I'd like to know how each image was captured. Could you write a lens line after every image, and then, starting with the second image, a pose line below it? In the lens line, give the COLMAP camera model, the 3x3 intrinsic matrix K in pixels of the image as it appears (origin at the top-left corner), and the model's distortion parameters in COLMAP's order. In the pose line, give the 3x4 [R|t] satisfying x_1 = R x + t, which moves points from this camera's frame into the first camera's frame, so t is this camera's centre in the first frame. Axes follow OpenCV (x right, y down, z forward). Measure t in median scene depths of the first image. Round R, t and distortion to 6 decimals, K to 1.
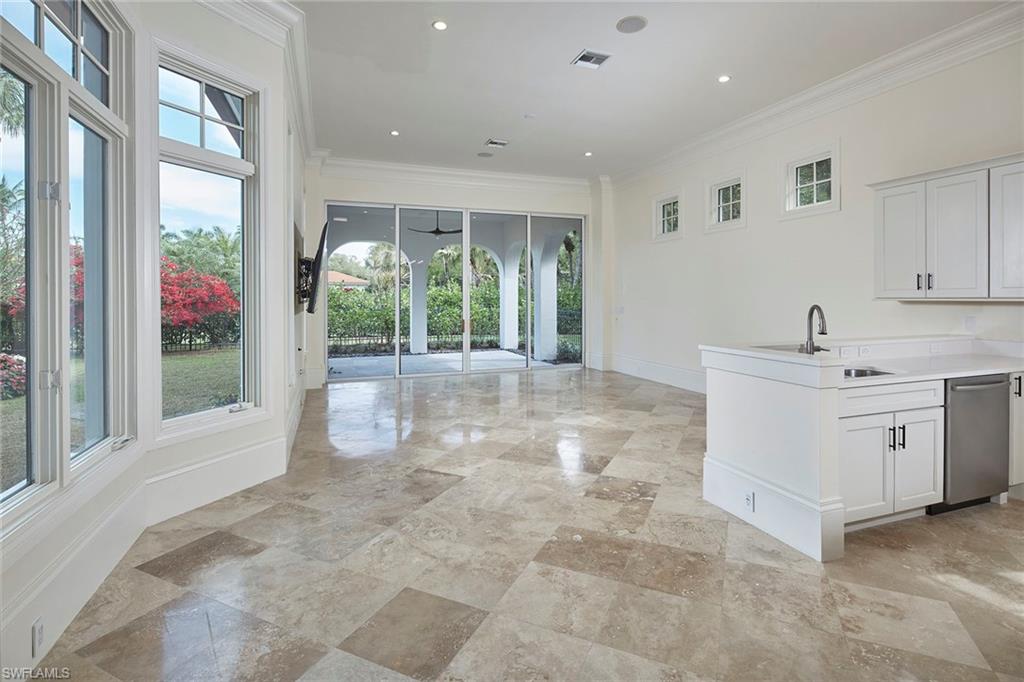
lens RADIAL K [[494.5, 0, 509.9], [0, 494.5, 295.7], [0, 0, 1]] dist [0.001030, 0.000138]
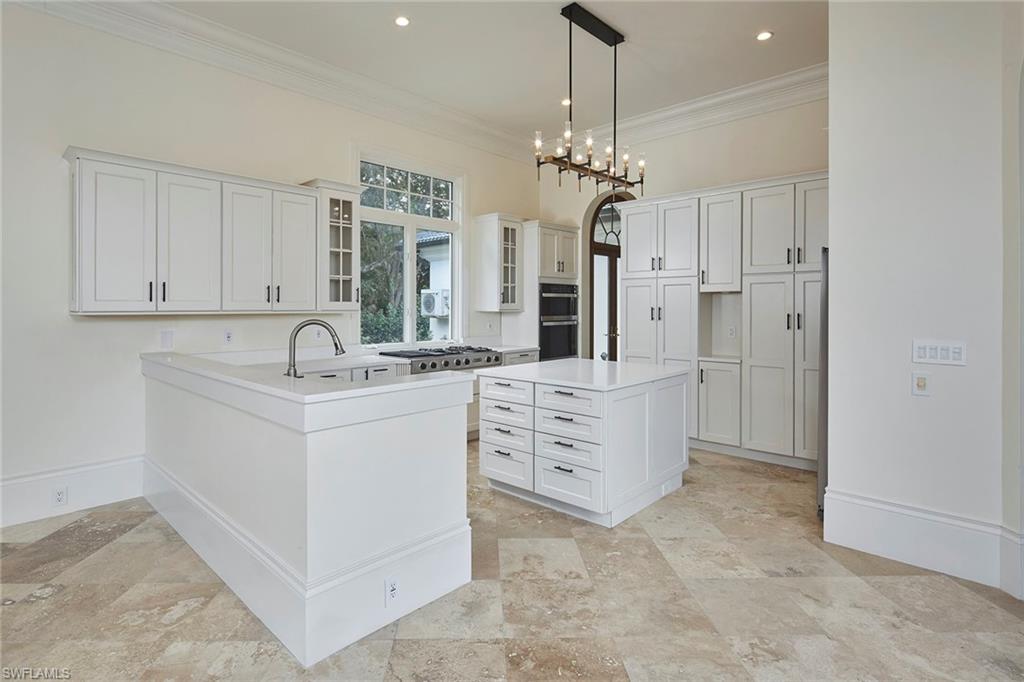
lens RADIAL K [[500.1, 0, 512.5], [0, 500.1, 310.1], [0, 0, 1]] dist [0.000690, 0.000142]
pose [[-0.445420, 0.003222, 0.895316, -0.294154], [0.004360, 0.999989, -0.001430, 0.011674], [-0.895311, 0.003267, -0.445430, 1.402400]]
